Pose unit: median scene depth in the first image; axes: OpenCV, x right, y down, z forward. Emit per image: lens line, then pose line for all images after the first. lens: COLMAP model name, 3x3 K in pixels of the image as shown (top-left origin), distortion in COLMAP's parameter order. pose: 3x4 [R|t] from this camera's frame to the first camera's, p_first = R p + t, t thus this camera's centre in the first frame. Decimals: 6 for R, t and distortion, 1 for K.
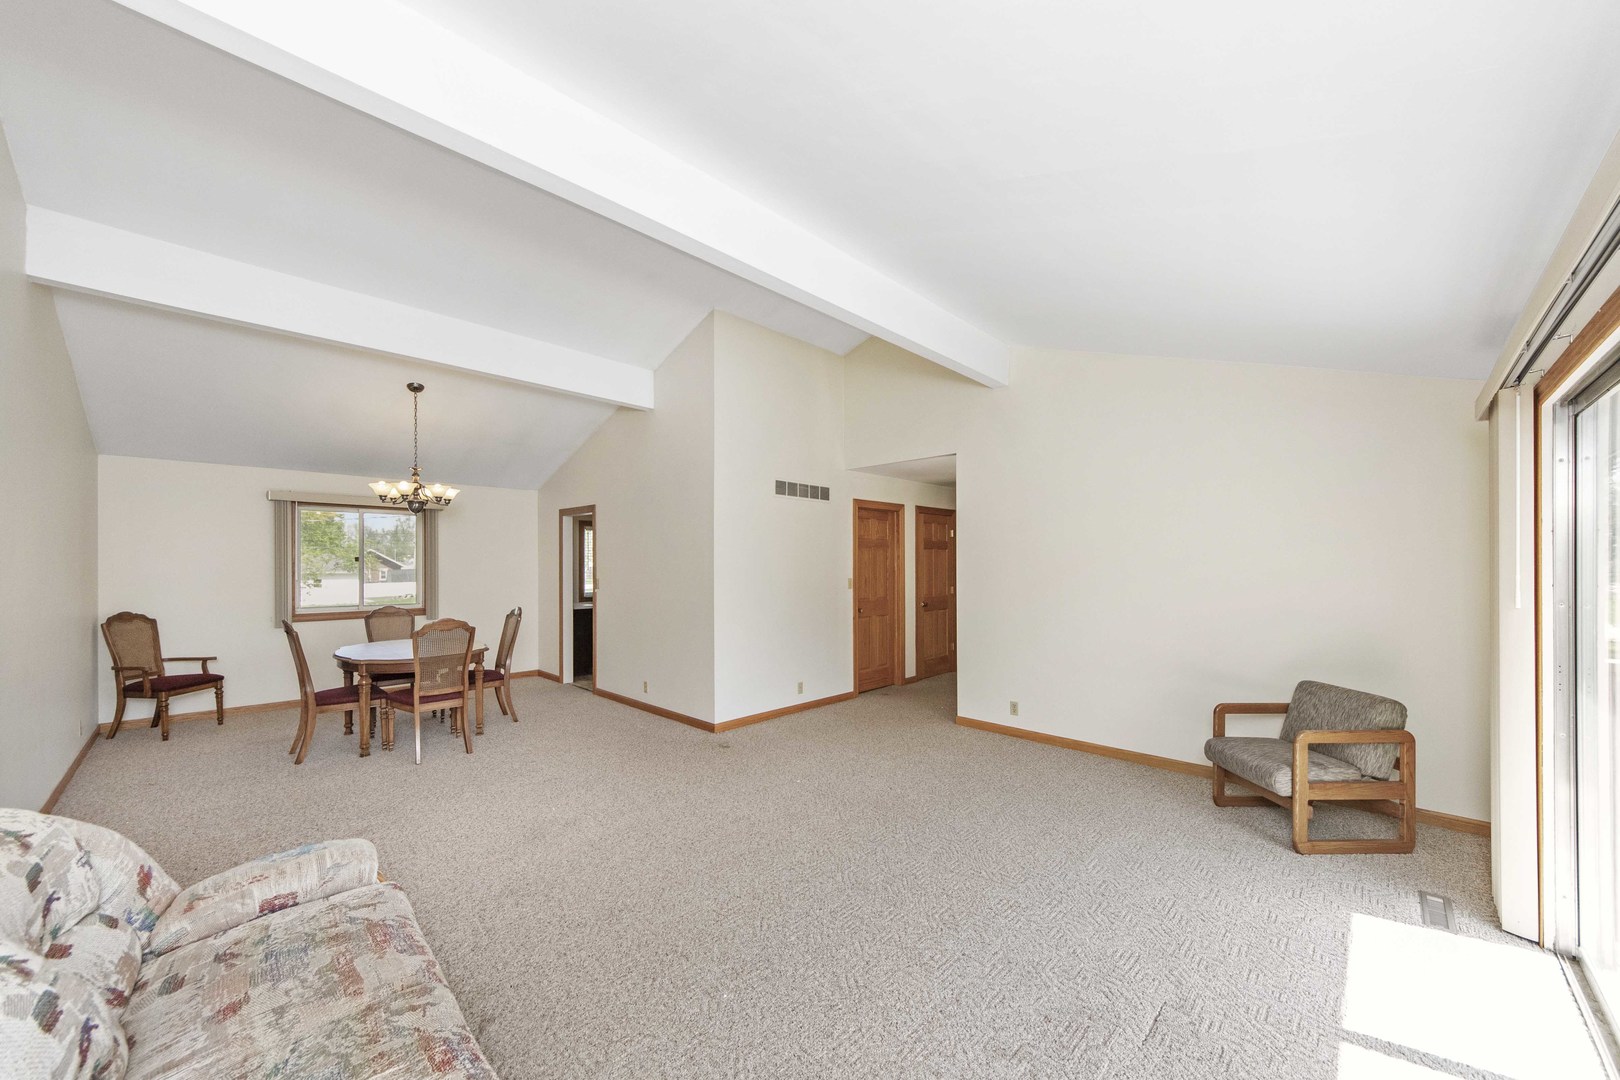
lens RADIAL K [[609.1, 0, 820.7], [0, 609.1, 550.9], [0, 0, 1]] dist [-0.002188, -0.000107]
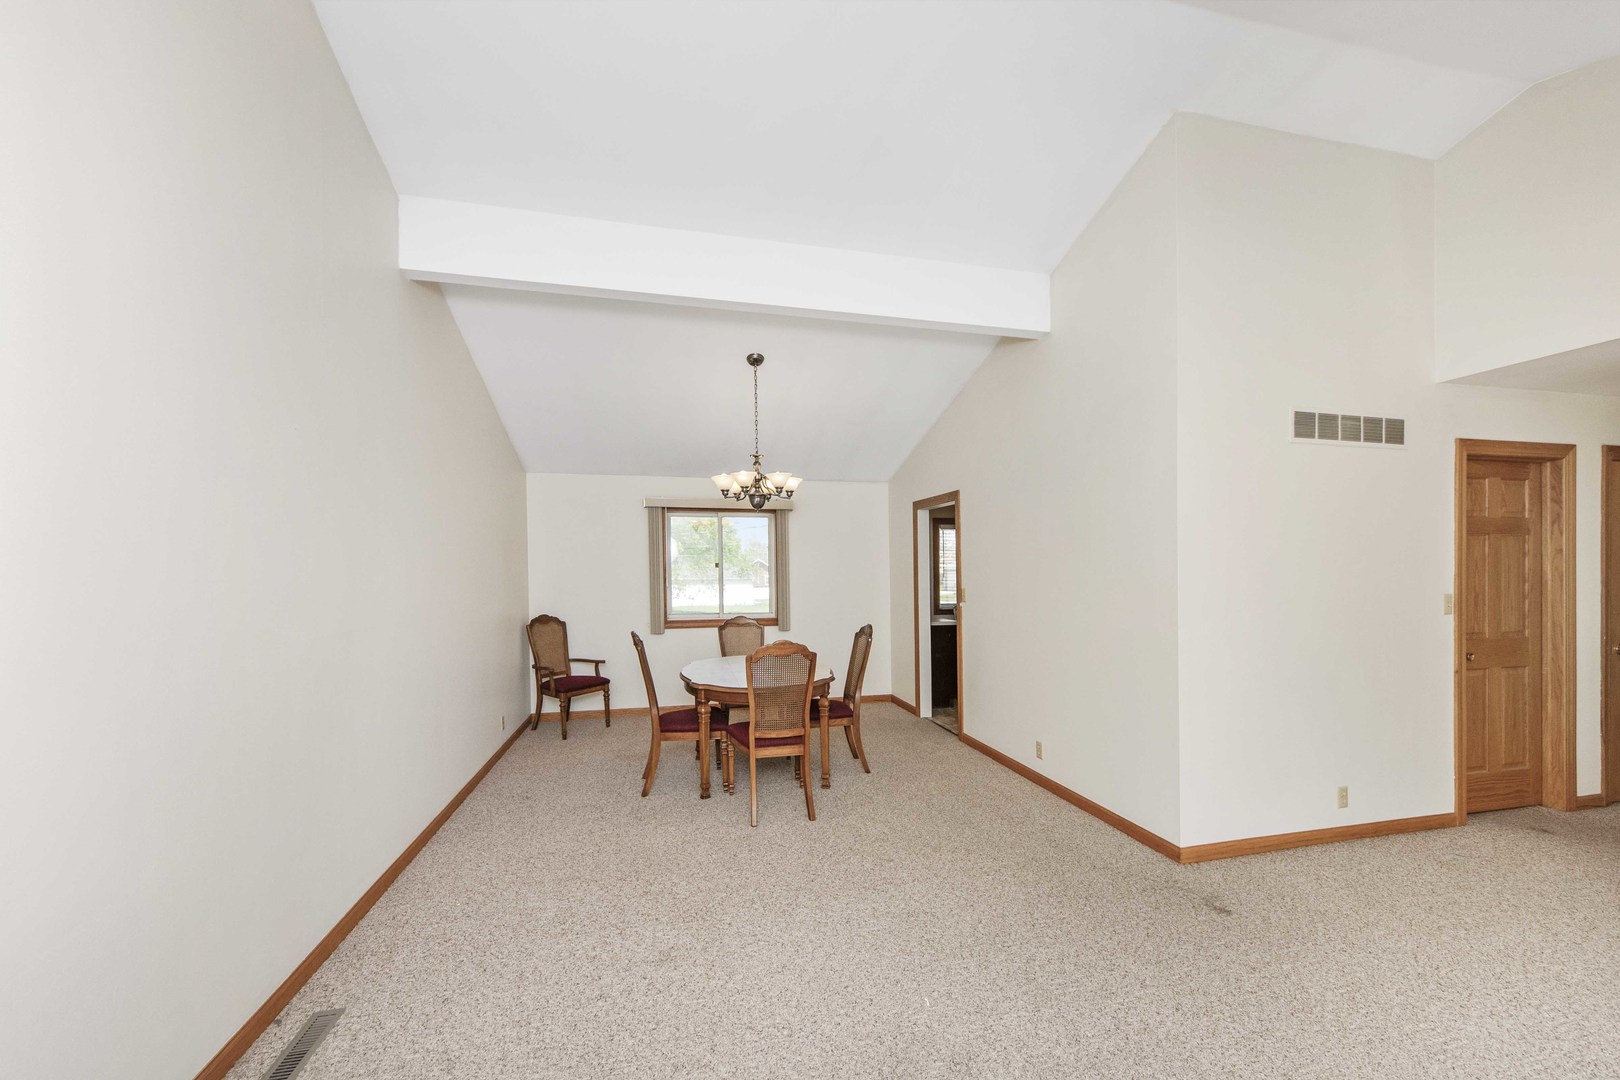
lens RADIAL K [[609.1, 0, 795.9], [0, 609.1, 577.0], [0, 0, 1]] dist [-0.002188, -0.000107]
pose [[0.835383, 0.002038, -0.549665, -0.148526], [0.015385, 0.999515, 0.027089, 0.009464], [0.549454, -0.031087, 0.834946, 0.305079]]
